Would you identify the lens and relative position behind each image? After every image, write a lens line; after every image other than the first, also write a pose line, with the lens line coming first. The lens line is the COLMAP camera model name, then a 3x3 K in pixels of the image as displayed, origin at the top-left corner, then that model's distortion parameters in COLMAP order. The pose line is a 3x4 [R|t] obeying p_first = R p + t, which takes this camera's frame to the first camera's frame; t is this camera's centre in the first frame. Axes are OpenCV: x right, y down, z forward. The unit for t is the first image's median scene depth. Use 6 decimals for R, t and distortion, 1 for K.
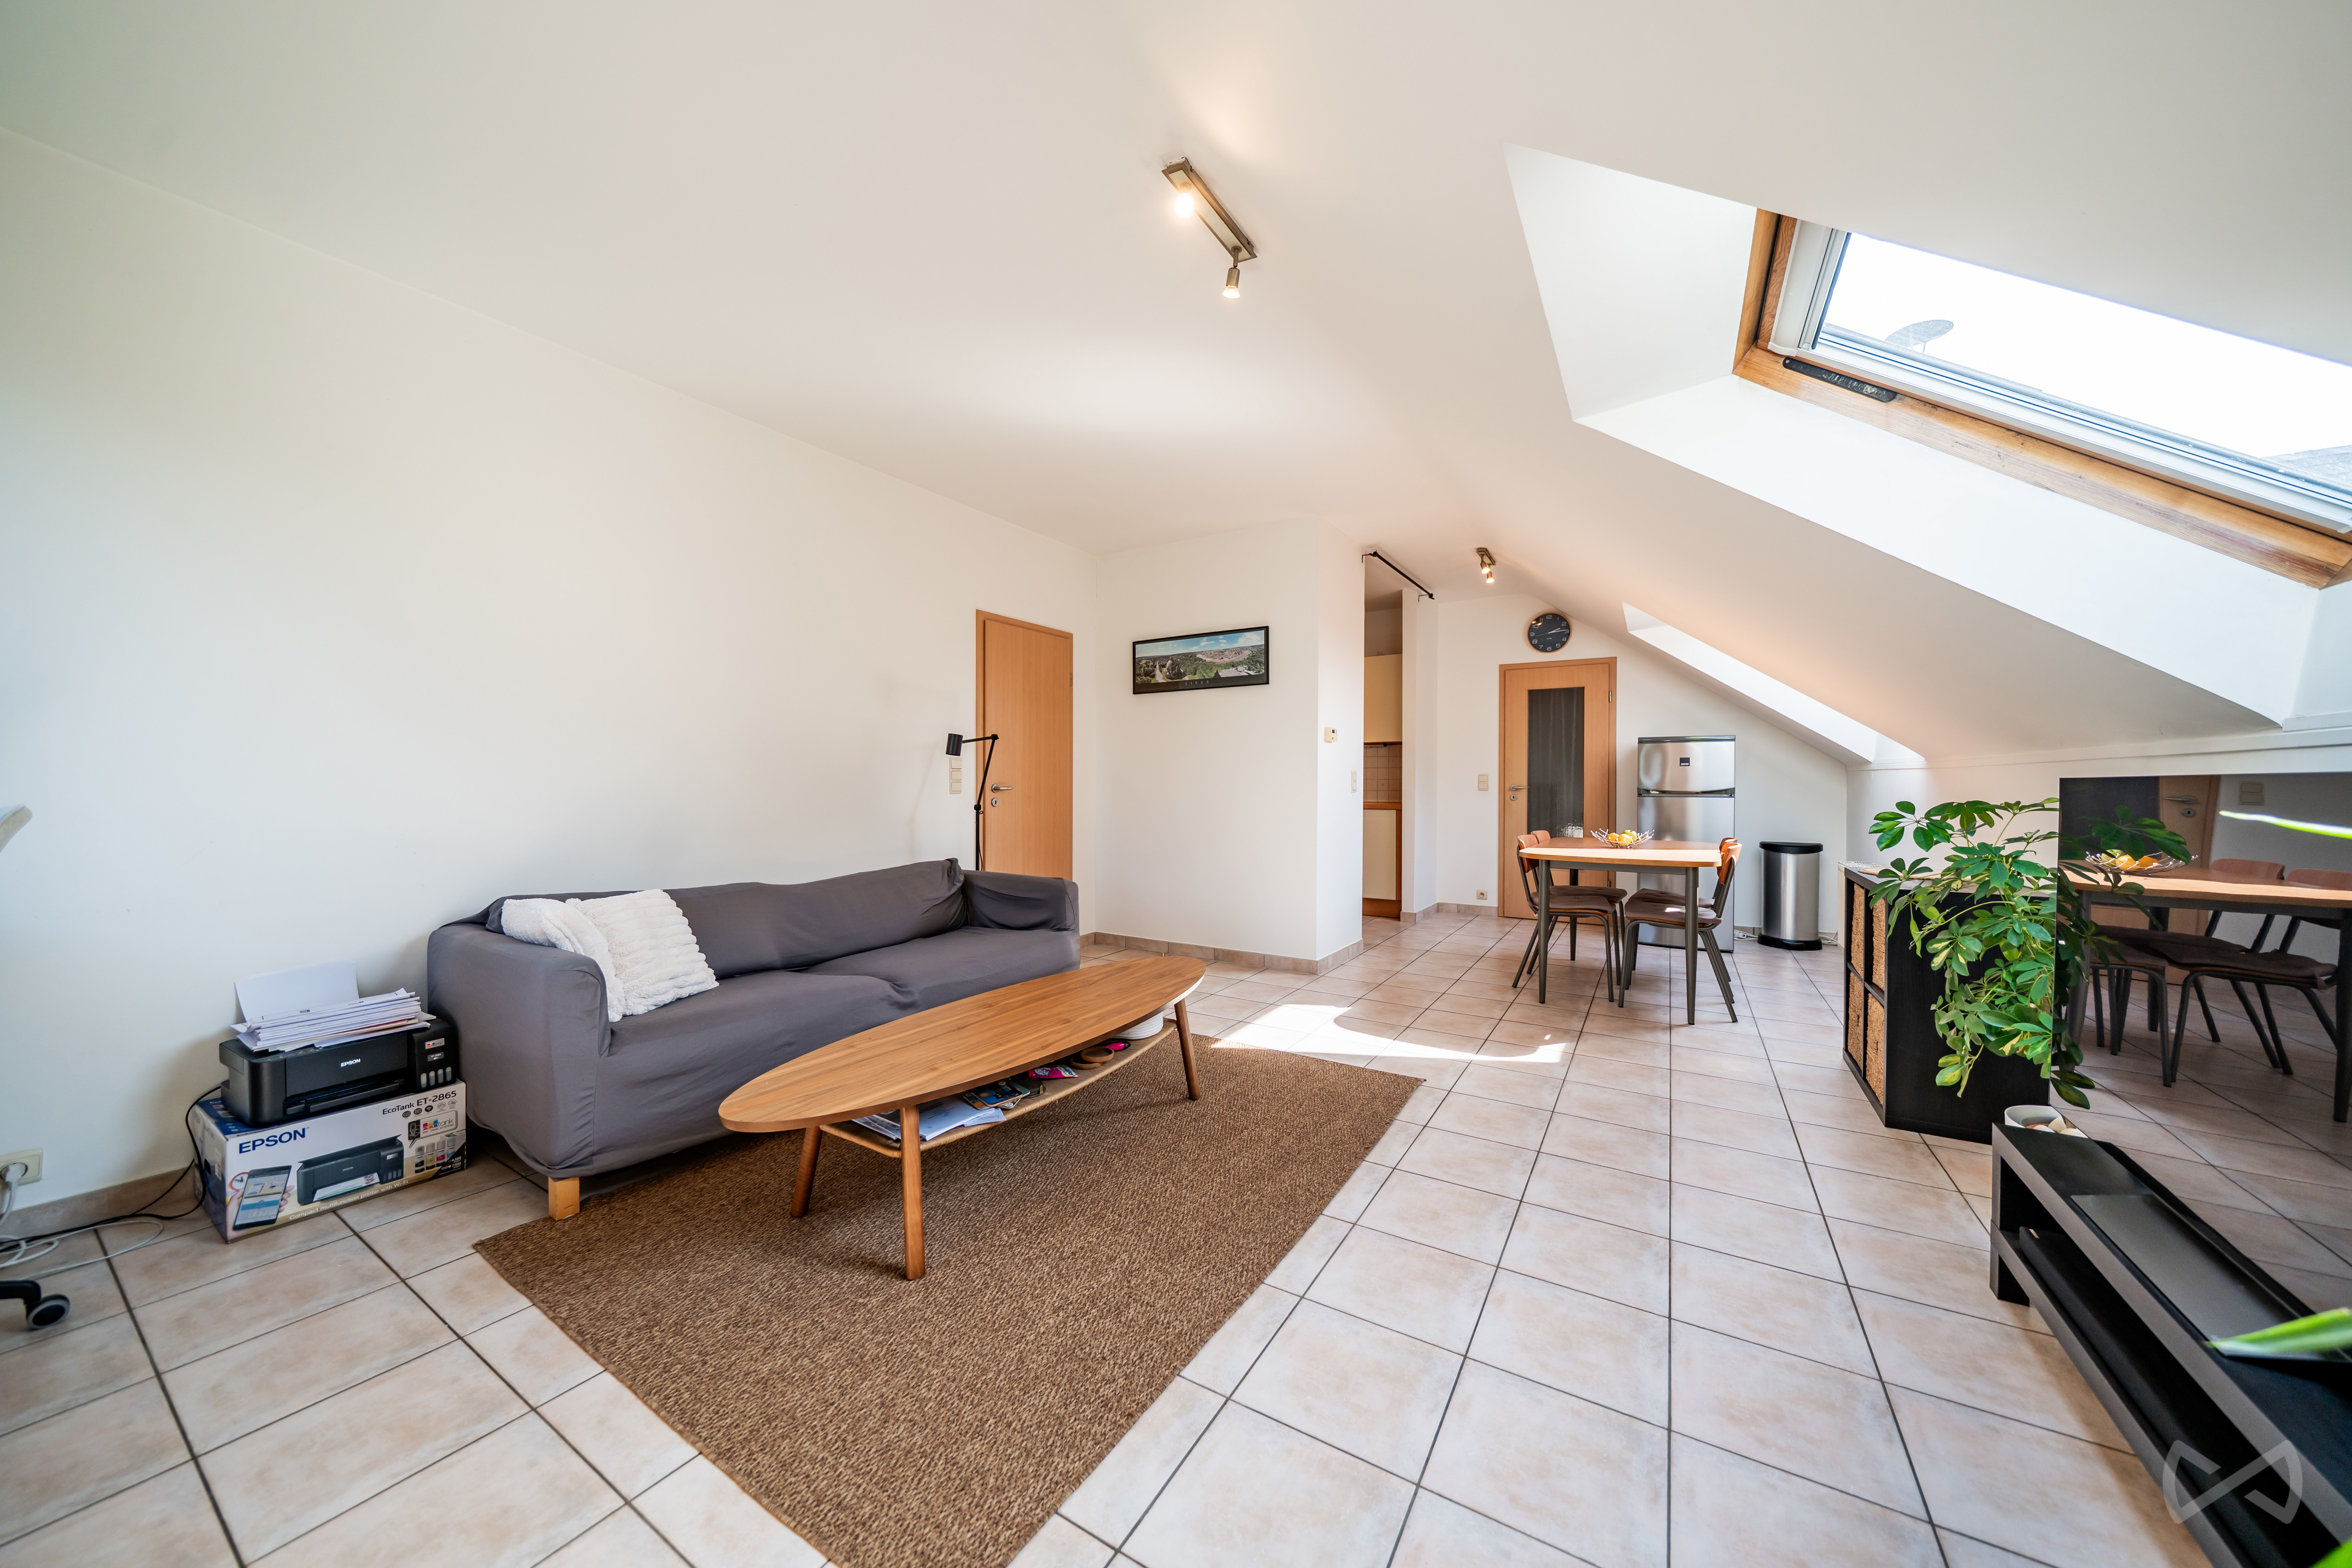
lens RADIAL K [[801.1, 0, 1176.0], [0, 801.1, 784.0], [0, 0, 1]] dist [-0.010446, -0.000071]
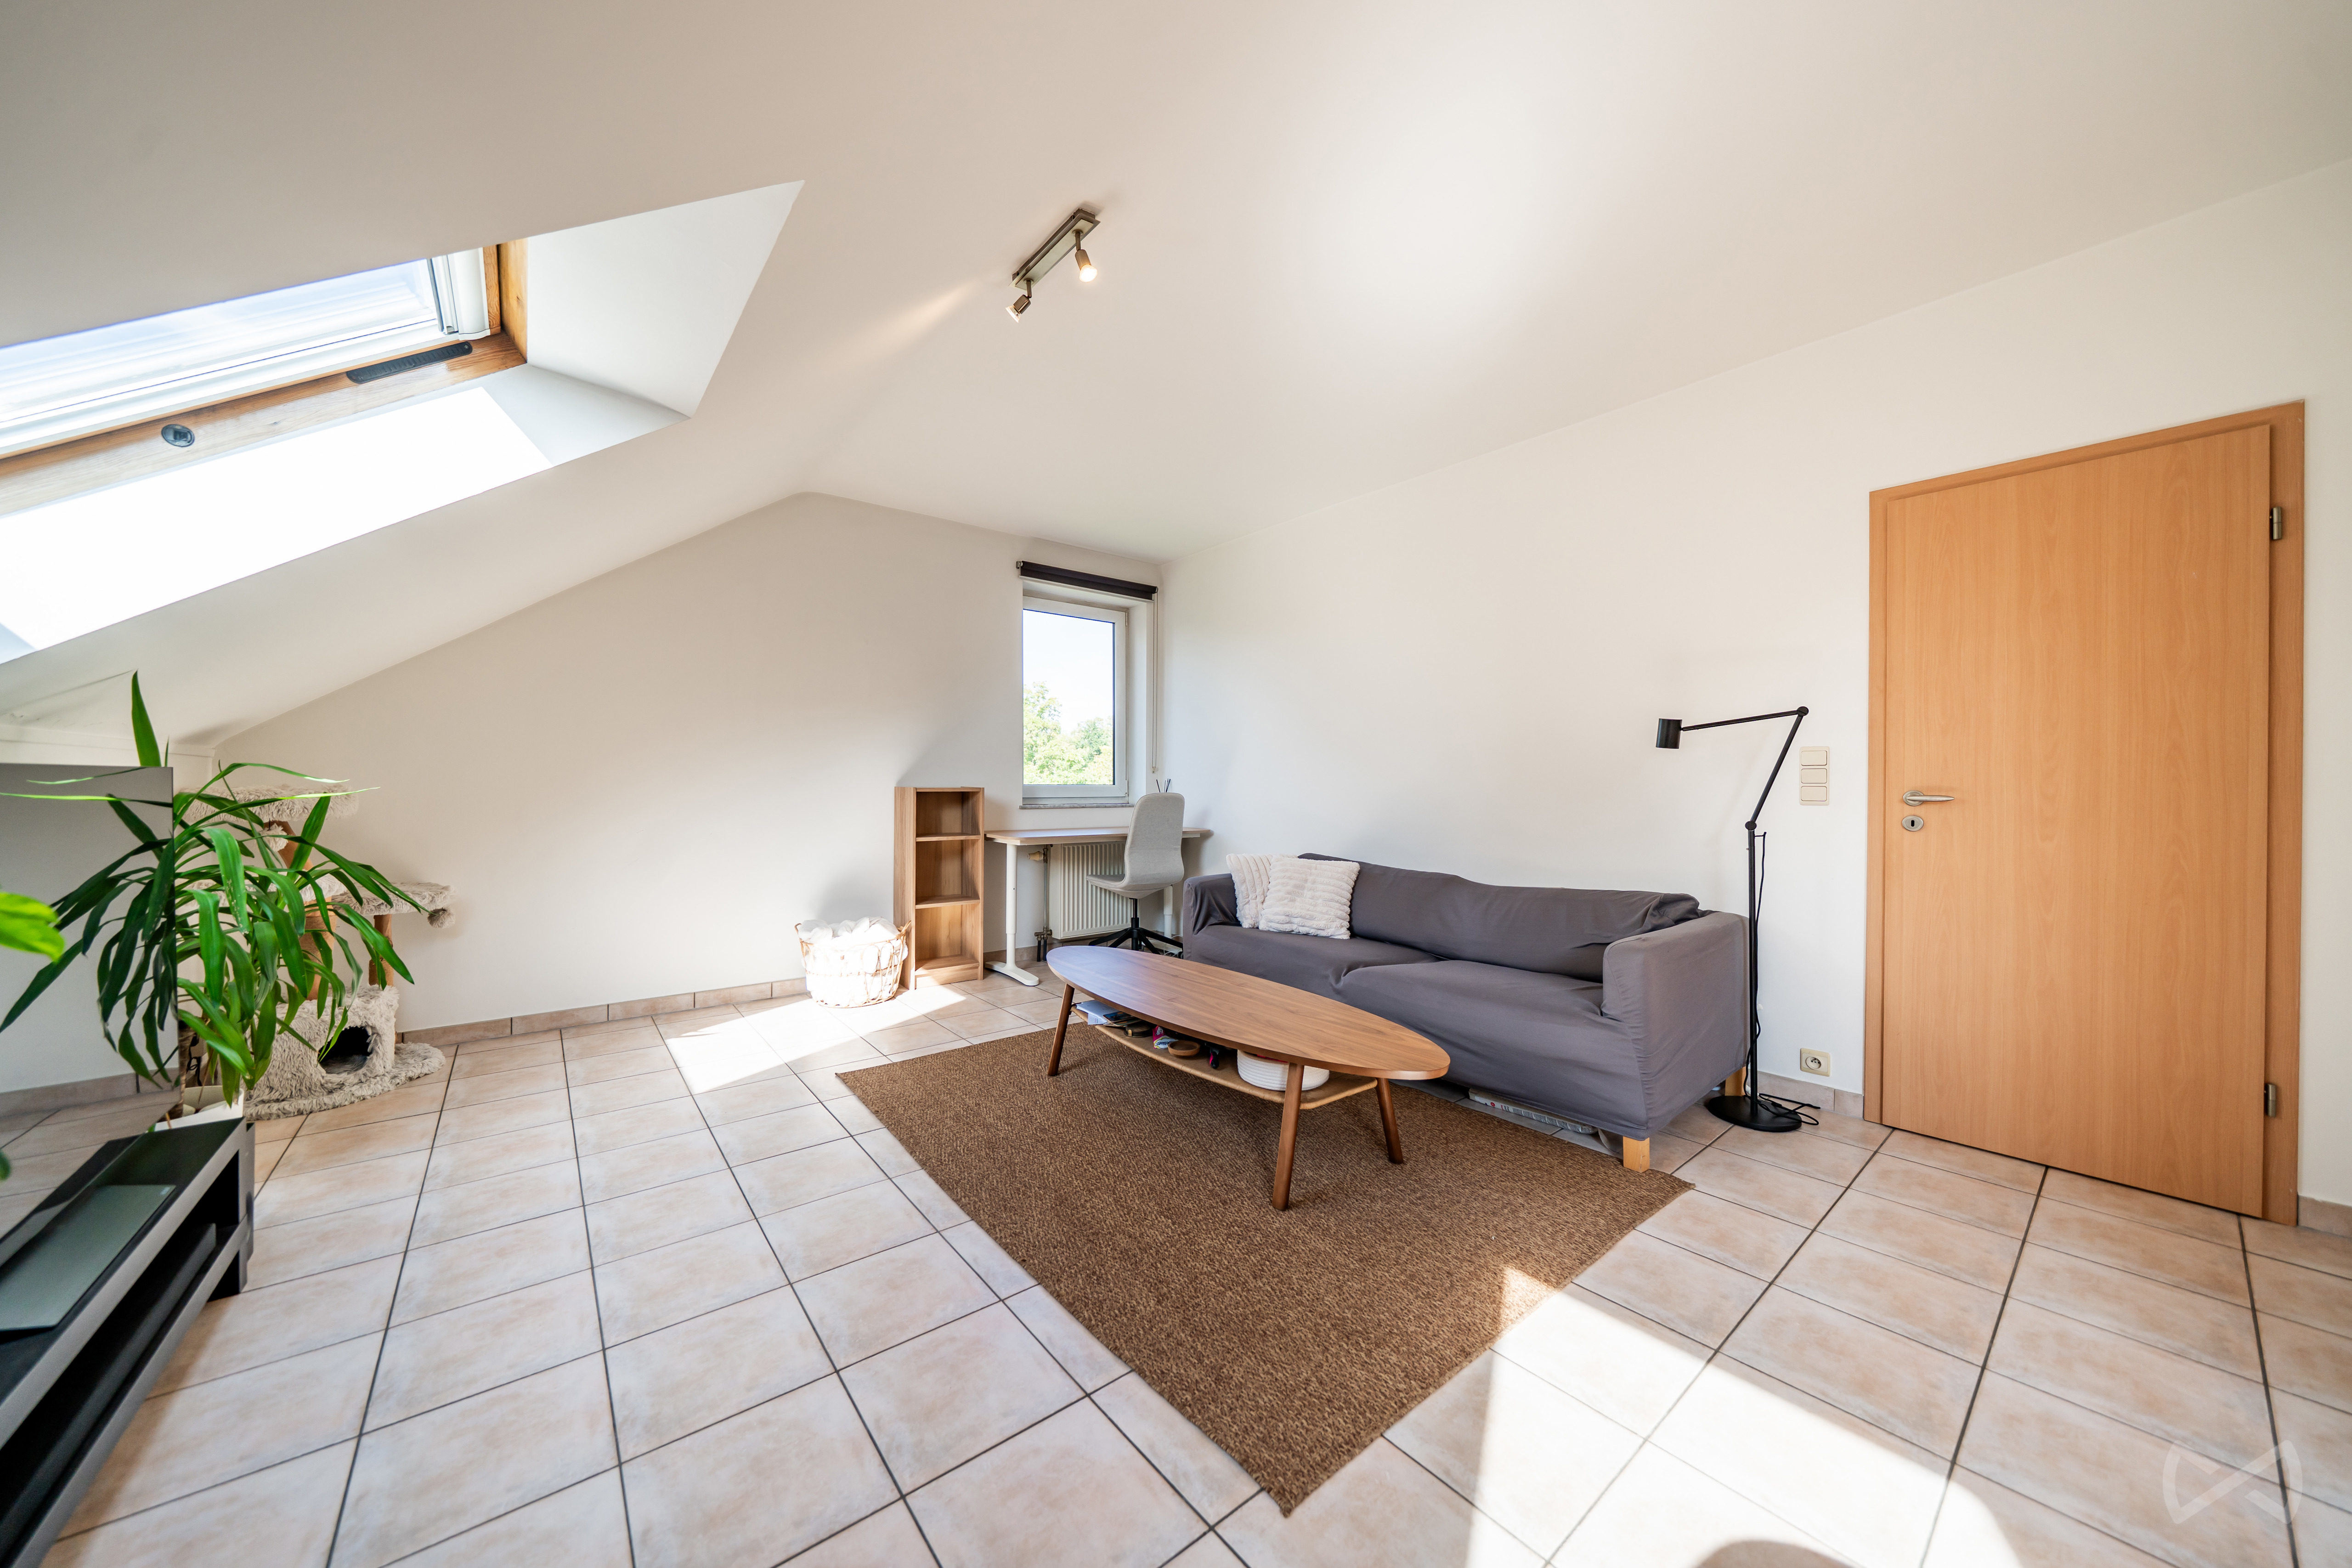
lens RADIAL K [[801.1, 0, 1176.0], [0, 801.1, 784.0], [0, 0, 1]] dist [-0.010446, -0.000071]
pose [[-0.329026, -0.000240, -0.944321, 0.820151], [-0.006939, 0.999974, 0.002164, -0.004053], [0.944295, 0.007265, -0.329019, 1.239422]]
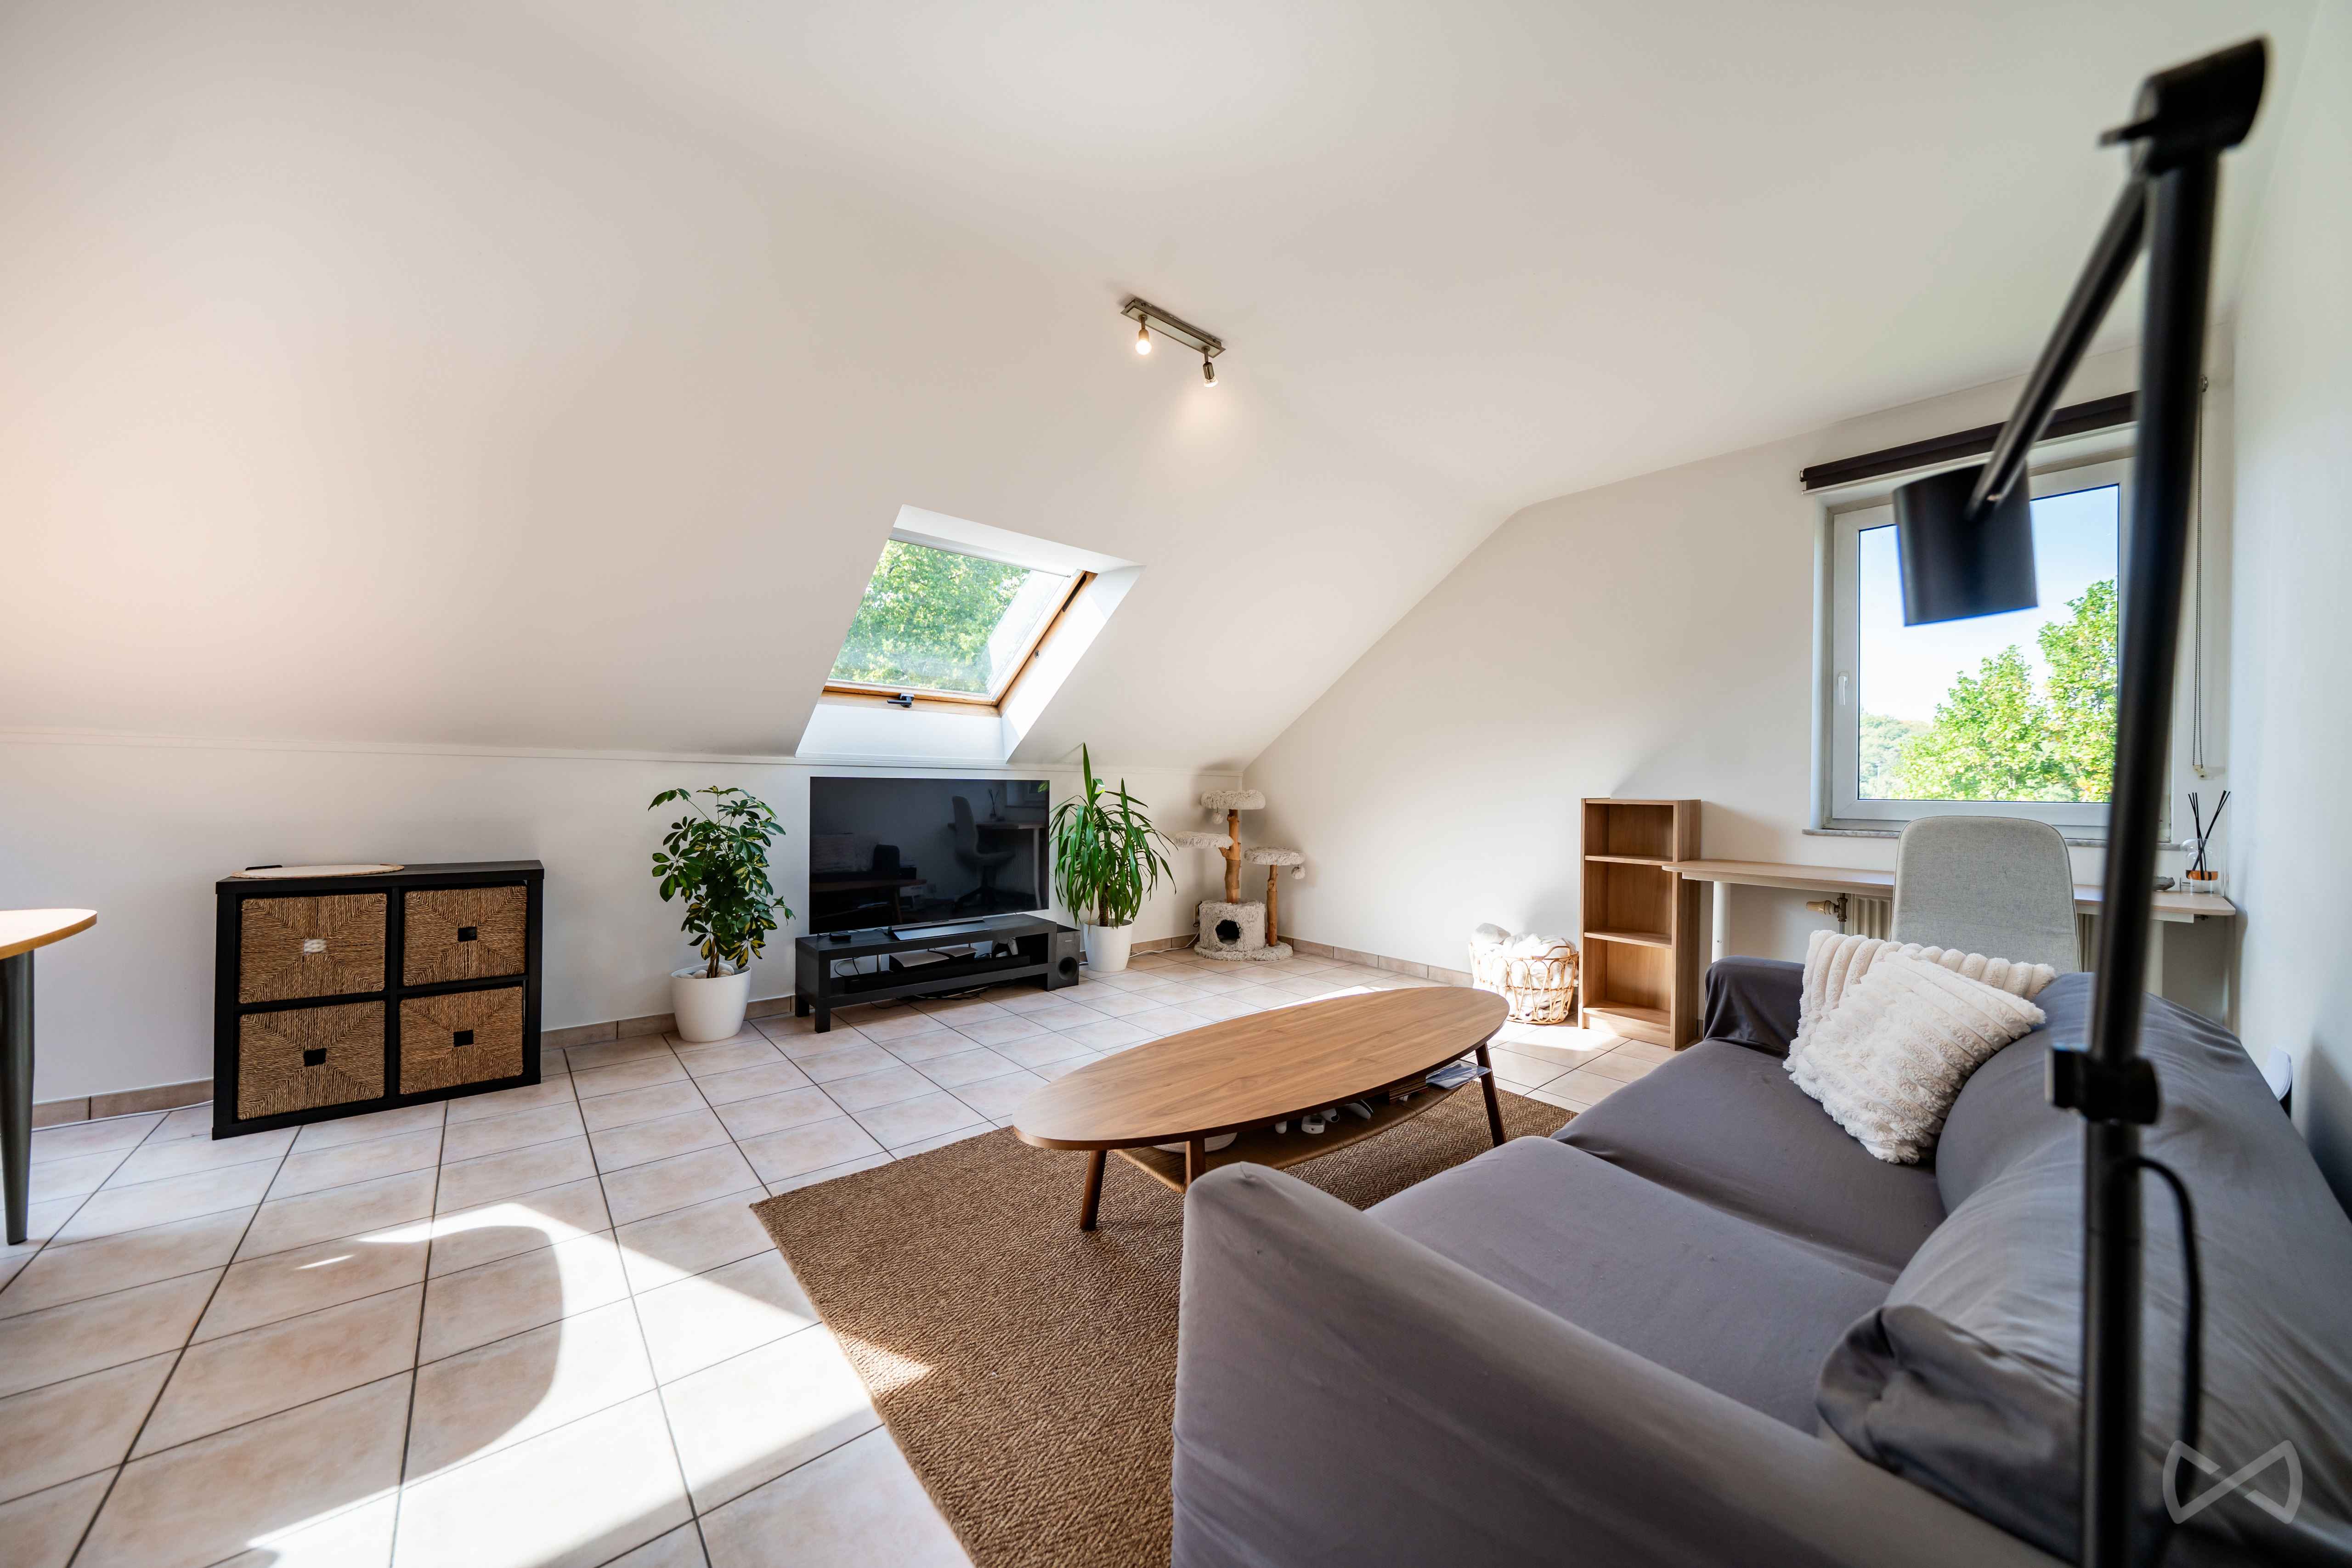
lens RADIAL K [[801.1, 0, 1176.0], [0, 801.1, 784.0], [0, 0, 1]] dist [-0.010446, -0.000071]
pose [[-0.955325, -0.015771, 0.295135, -0.275301], [-0.016409, 0.999865, 0.000317, -0.002932], [-0.295101, -0.004540, -0.955455, 1.788056]]
